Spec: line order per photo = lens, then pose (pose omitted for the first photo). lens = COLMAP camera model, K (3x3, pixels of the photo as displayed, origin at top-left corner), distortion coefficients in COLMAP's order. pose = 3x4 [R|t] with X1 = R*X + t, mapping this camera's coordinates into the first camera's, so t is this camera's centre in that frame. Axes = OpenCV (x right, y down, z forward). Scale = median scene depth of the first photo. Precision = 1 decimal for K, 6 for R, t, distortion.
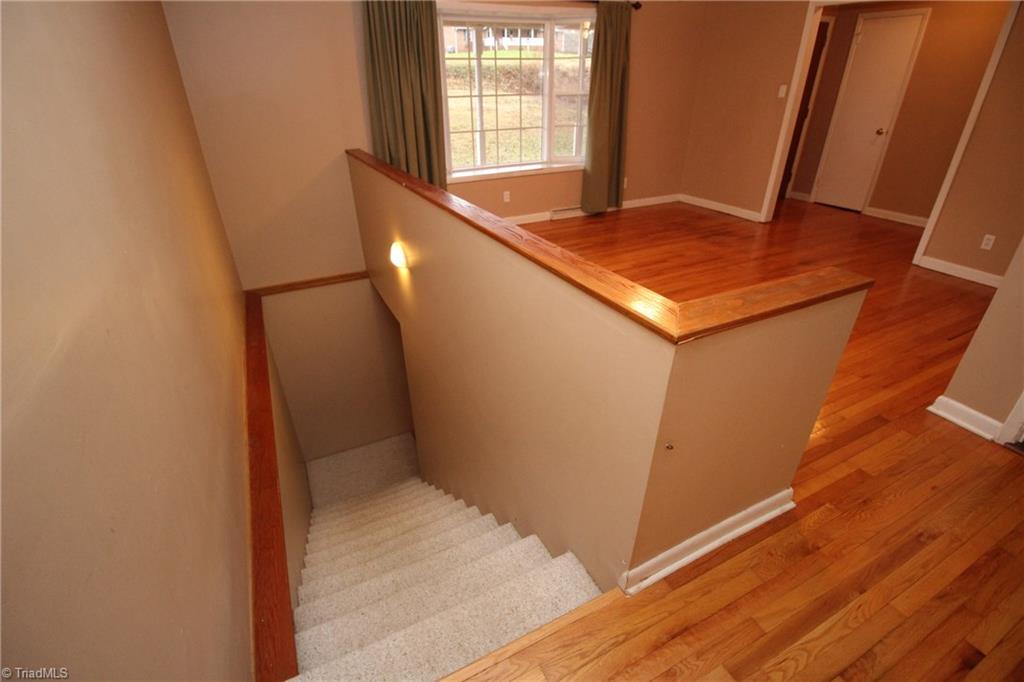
lens RADIAL K [[476.6, 0, 505.6], [0, 476.6, 338.9], [0, 0, 1]] dist [0.010804, -0.018581]
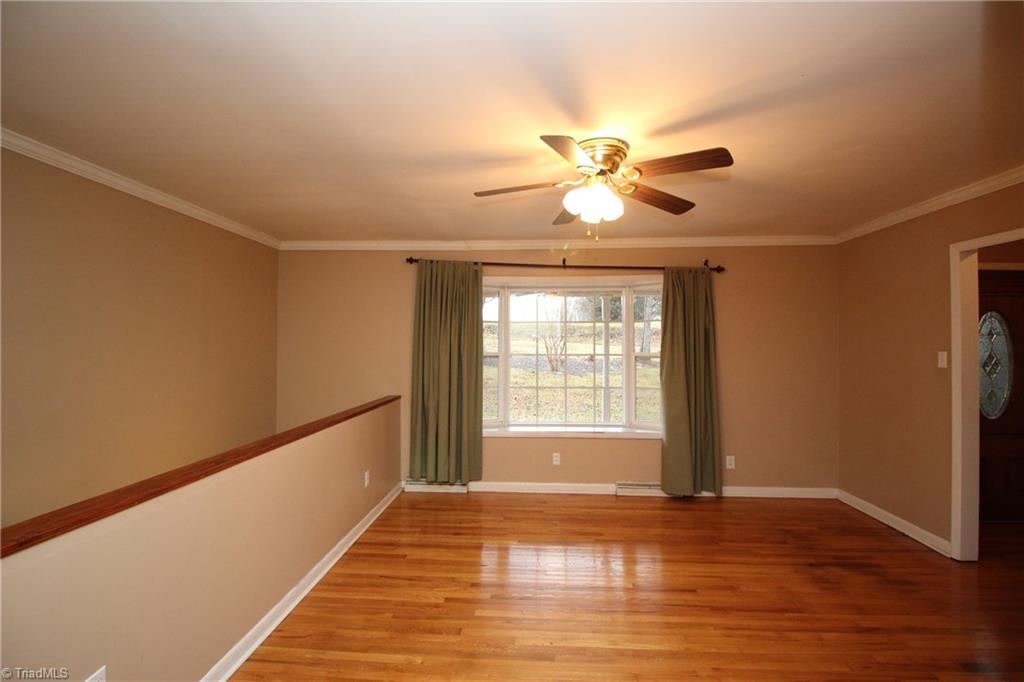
lens RADIAL K [[476.6, 0, 505.6], [0, 476.6, 338.9], [0, 0, 1]] dist [0.010804, -0.018581]
pose [[0.864982, 0.008361, -0.501734, 0.347917], [-0.247514, 0.876876, -0.412098, -0.106951], [0.436513, 0.480644, 0.760551, 0.190216]]
